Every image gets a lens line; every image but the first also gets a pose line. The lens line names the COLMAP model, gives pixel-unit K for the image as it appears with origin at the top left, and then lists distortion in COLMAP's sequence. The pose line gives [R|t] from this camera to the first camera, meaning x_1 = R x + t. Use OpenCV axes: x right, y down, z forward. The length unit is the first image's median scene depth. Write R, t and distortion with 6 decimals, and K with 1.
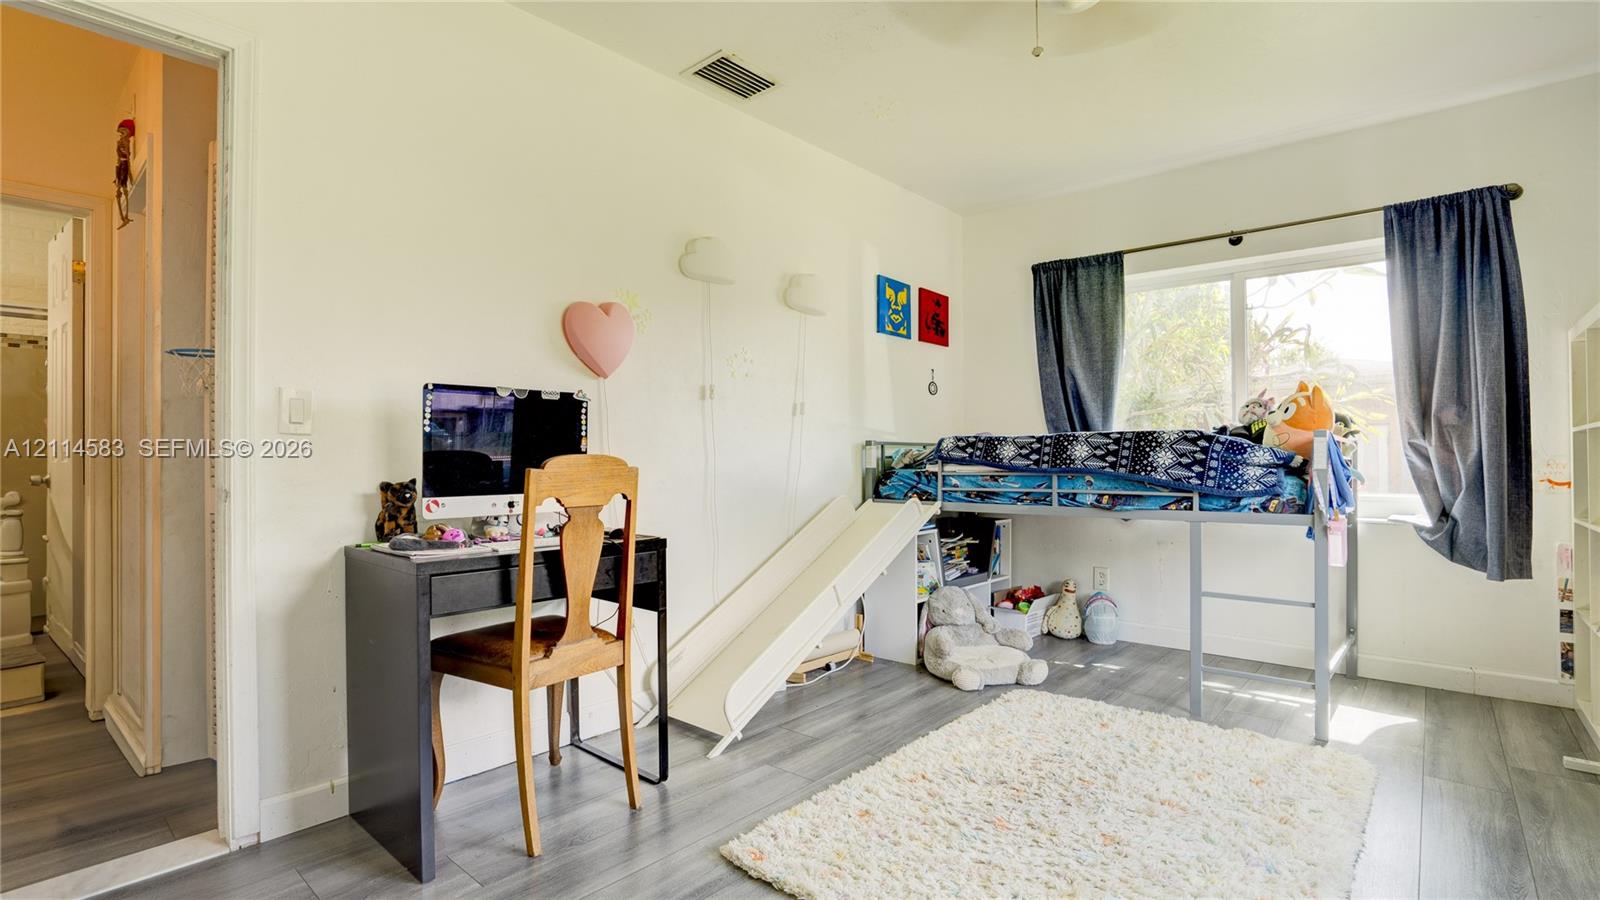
lens RADIAL K [[761.2, 0, 800.0], [0, 761.2, 450.0], [0, 0, 1]] dist [-0.000740, -0.000003]
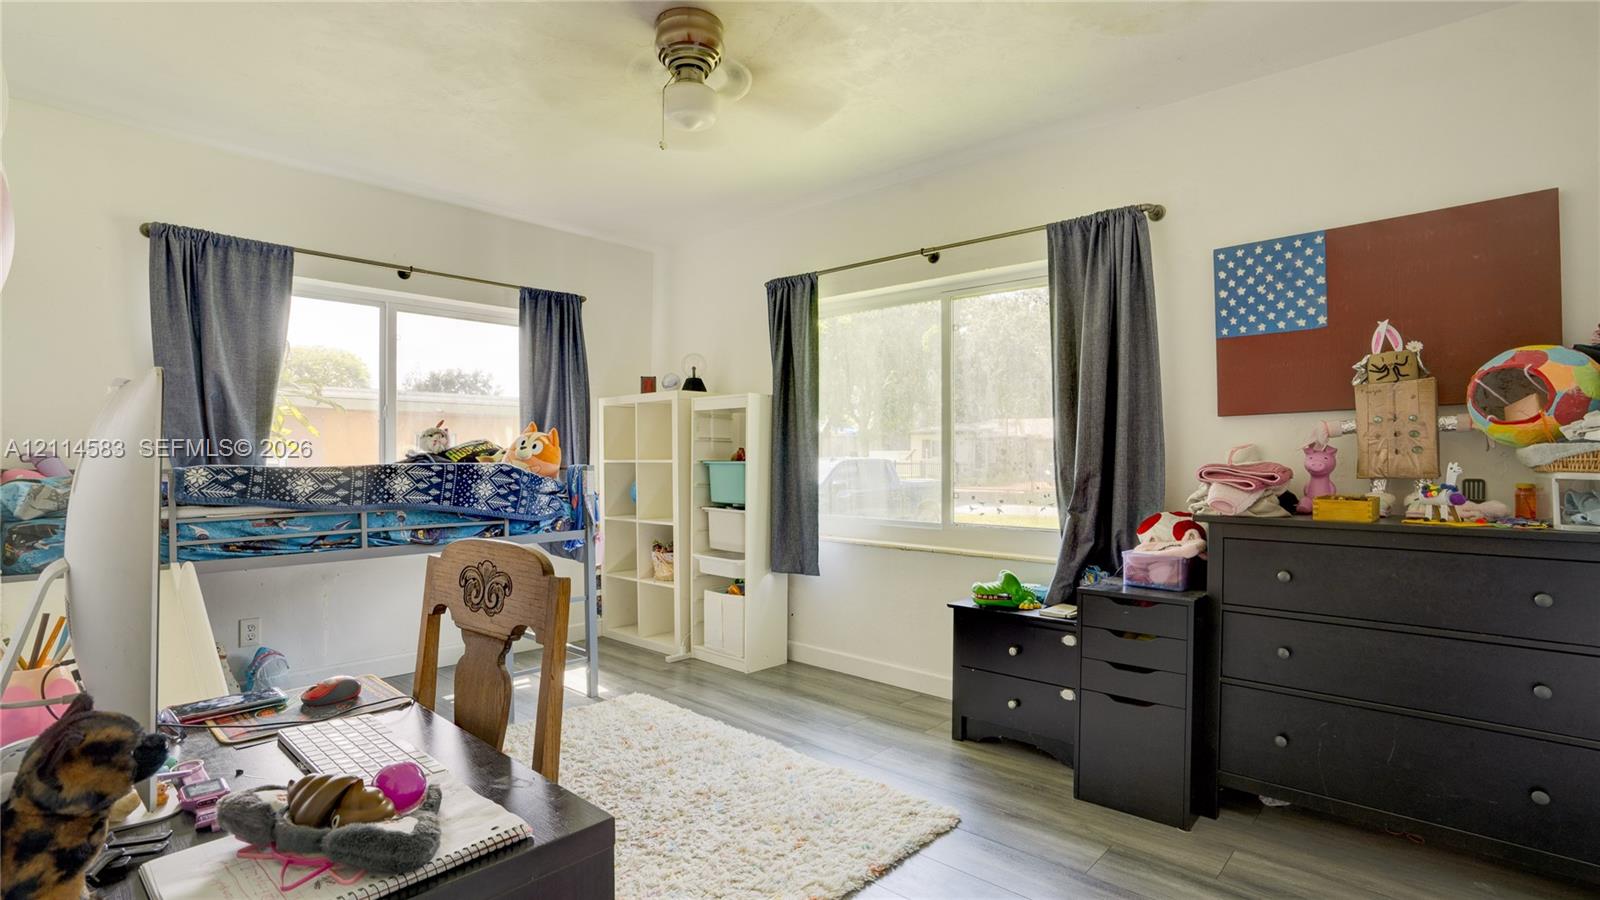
lens RADIAL K [[783.3, 0, 800.0], [0, 783.3, 450.0], [0, 0, 1]] dist [-0.015500, 0.015352]
pose [[0.052466, 0.005969, 0.998605, -0.560994], [-0.013944, 0.999889, -0.005244, -0.043107], [-0.998525, -0.013650, 0.052543, 0.474779]]
